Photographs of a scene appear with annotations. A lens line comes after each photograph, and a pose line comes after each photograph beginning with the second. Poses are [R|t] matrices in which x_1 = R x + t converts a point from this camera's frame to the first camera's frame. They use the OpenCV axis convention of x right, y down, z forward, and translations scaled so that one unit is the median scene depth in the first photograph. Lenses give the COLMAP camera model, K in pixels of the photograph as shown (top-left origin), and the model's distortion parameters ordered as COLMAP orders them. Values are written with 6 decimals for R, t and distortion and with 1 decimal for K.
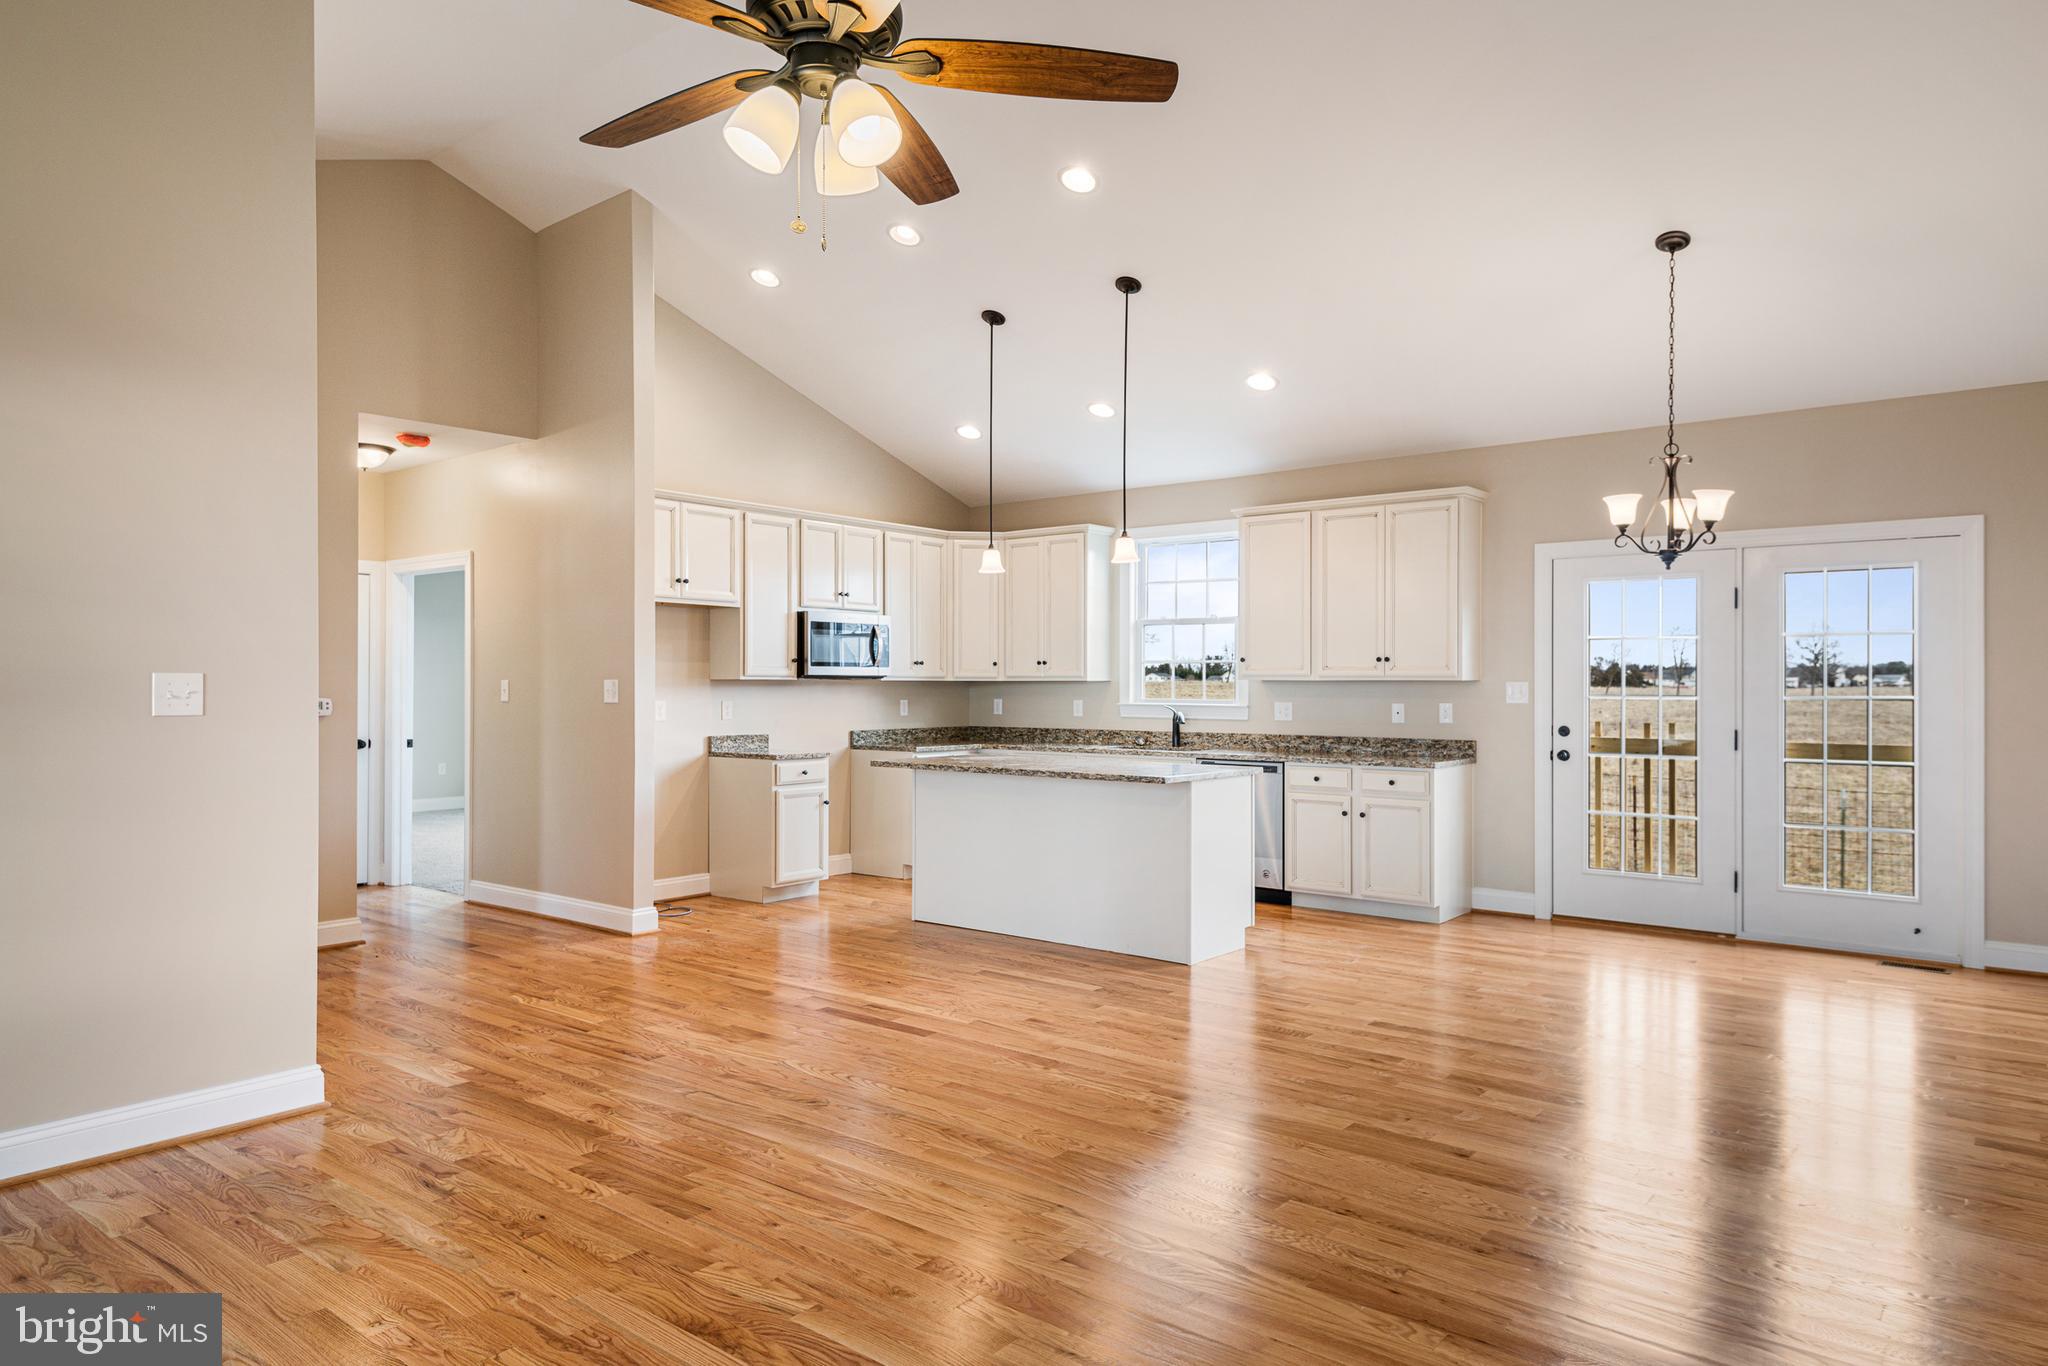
lens RADIAL K [[1269.1, 0, 1024.0], [0, 1269.1, 683.0], [0, 0, 1]] dist [0.055544, -0.034973]
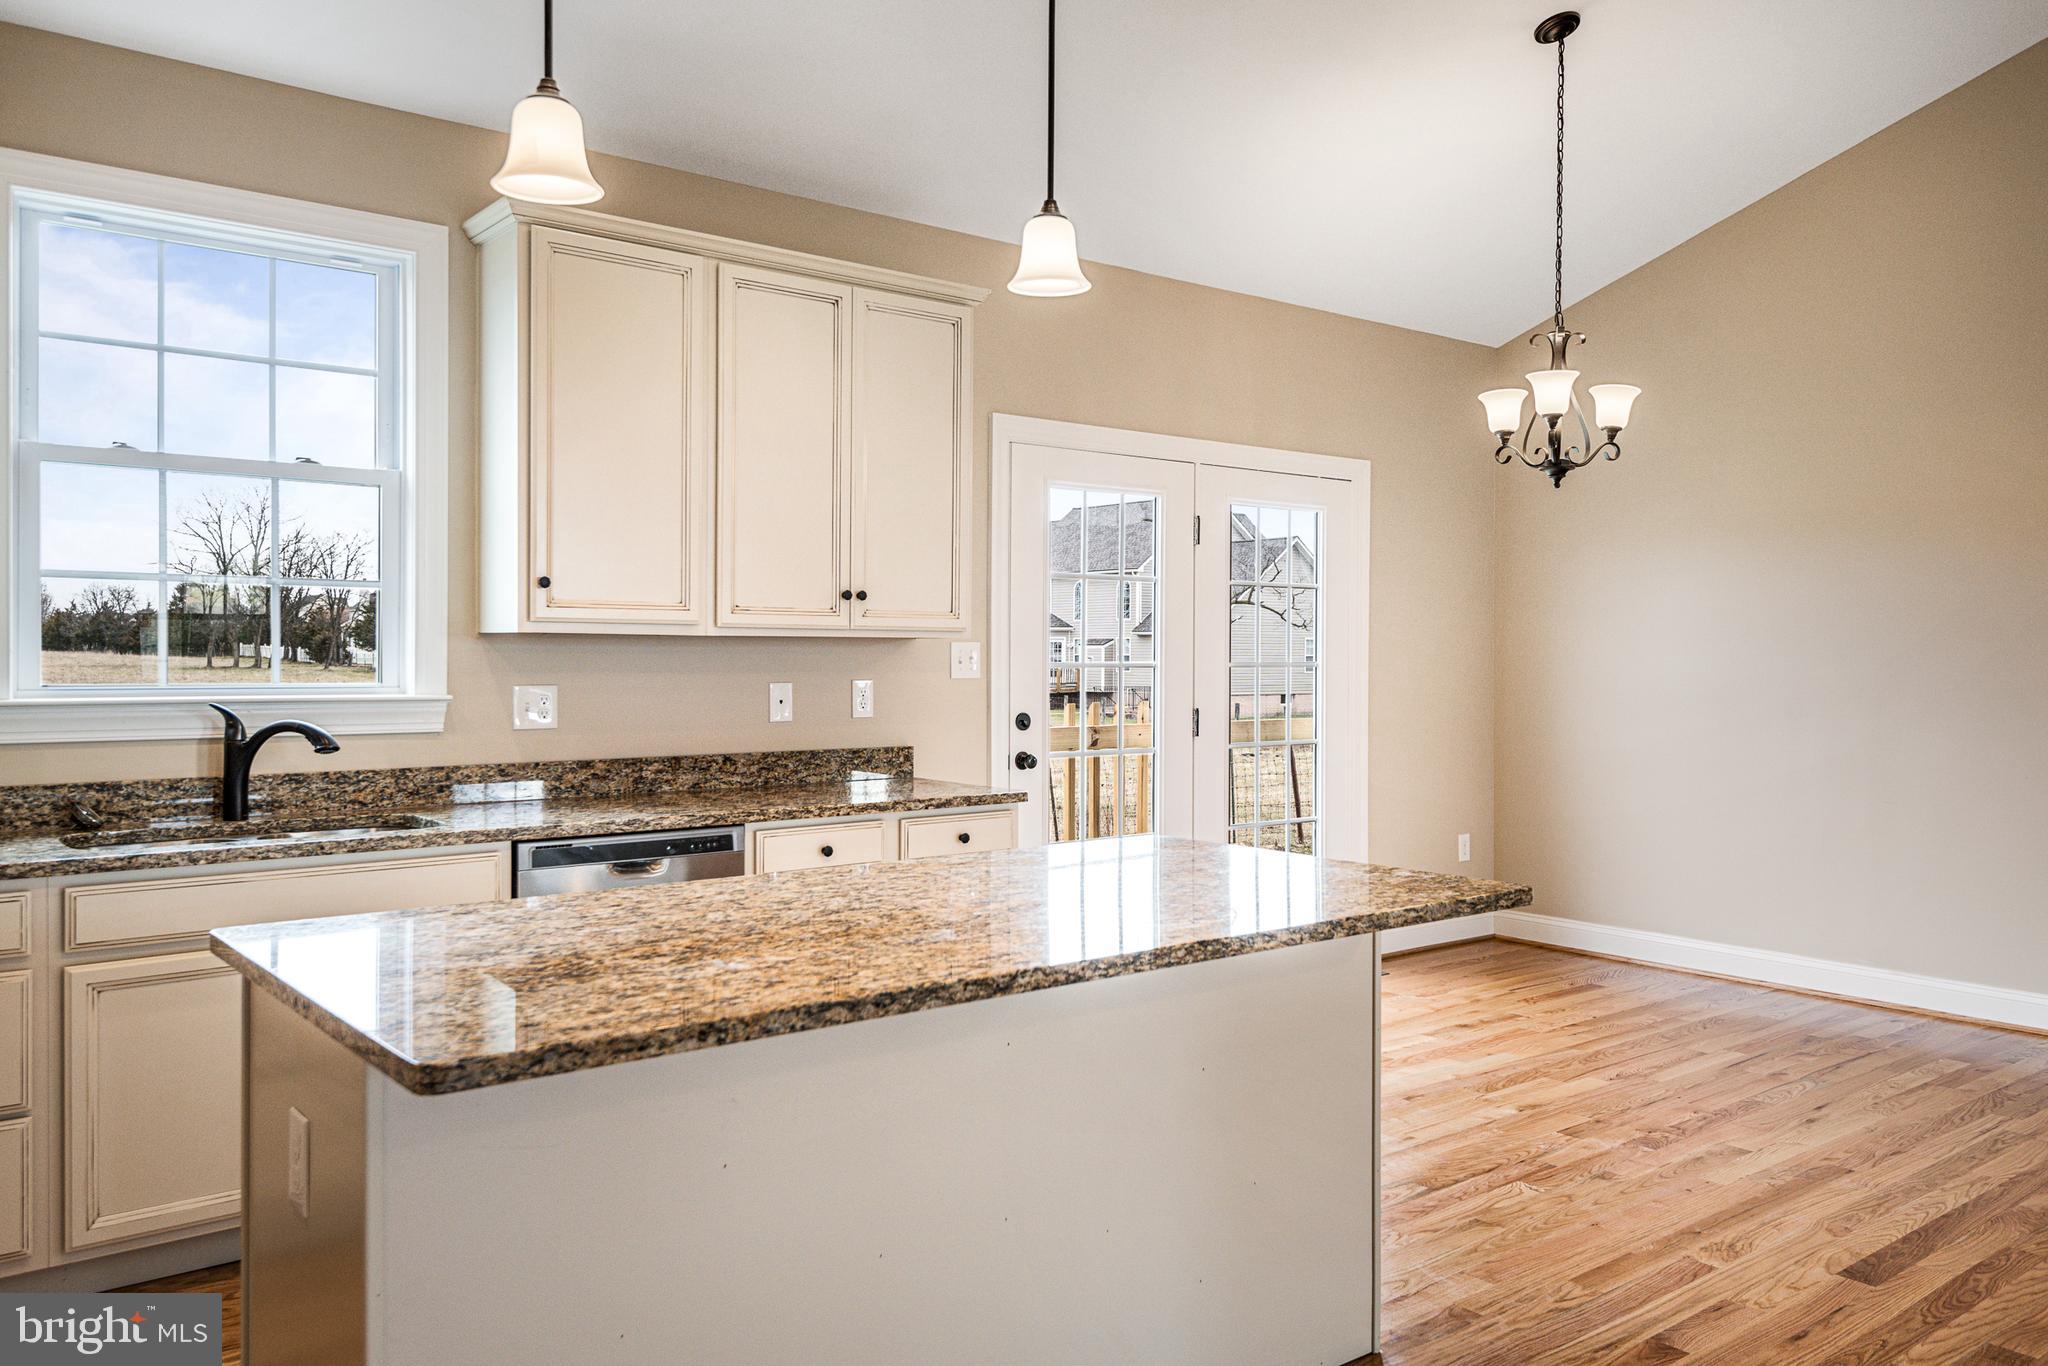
lens RADIAL K [[1526.9, 0, 1031.3], [0, 1526.9, 662.3], [0, 0, 1]] dist [0.040030, -0.028938]
pose [[0.211561, -0.007643, 0.977335, -0.313342], [-0.005149, 0.999947, 0.008934, 0.002254], [-0.977351, -0.006922, 0.211510, 0.872505]]
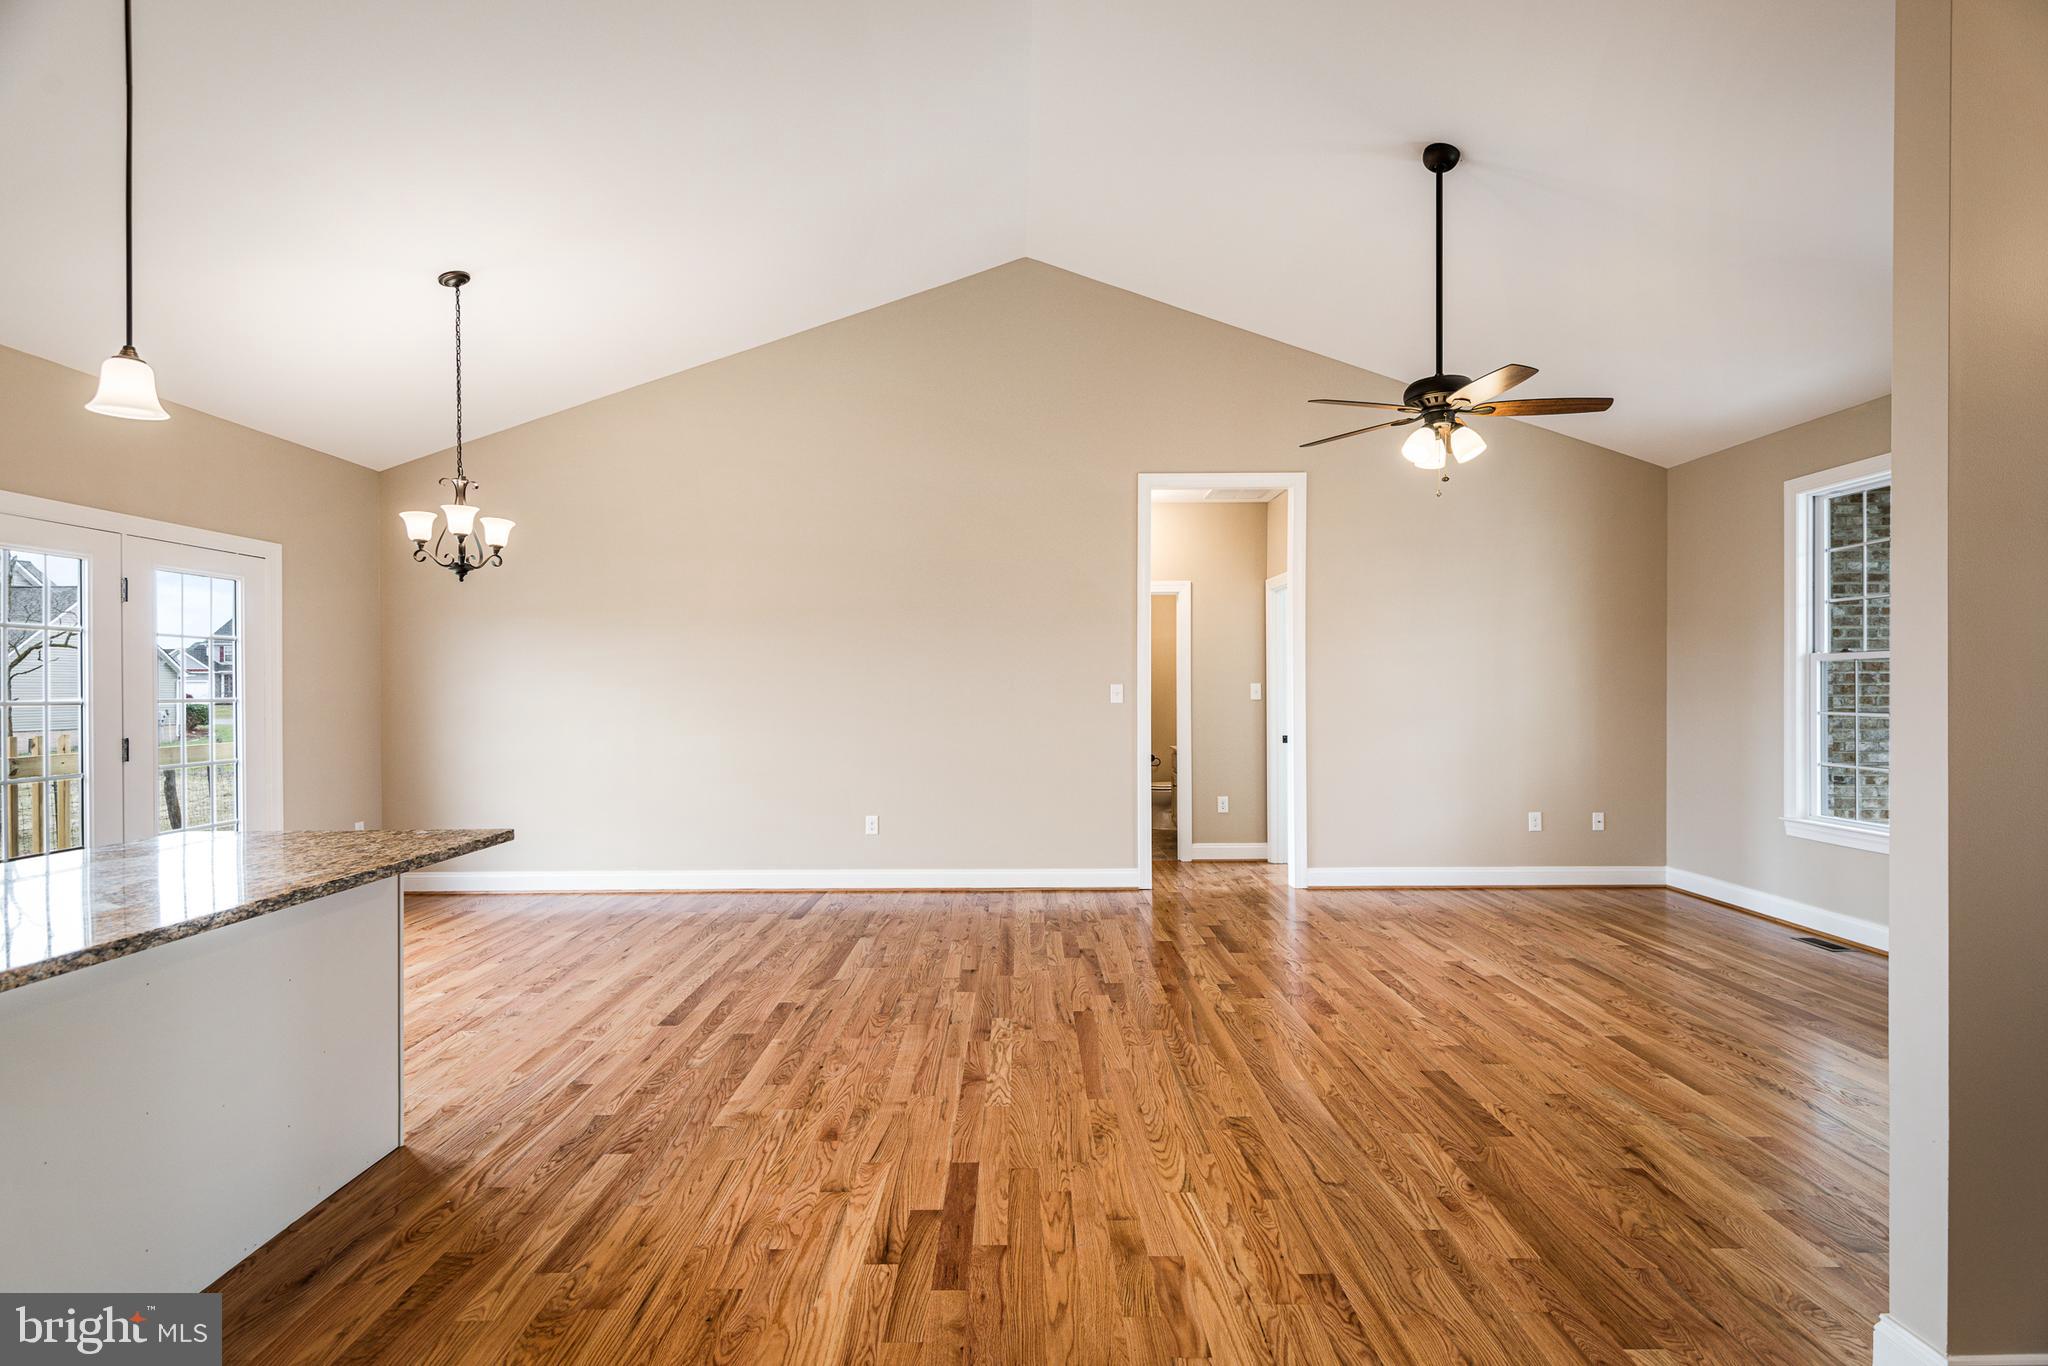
lens RADIAL K [[1053.4, 0, 1028.2], [0, 1053.4, 694.0], [0, 0, 1]] dist [0.028291, -0.015628]
pose [[-0.632192, -0.004265, 0.774800, -0.395486], [0.001128, 0.999979, 0.006425, 0.001619], [-0.774811, 0.004936, -0.632174, 0.945263]]
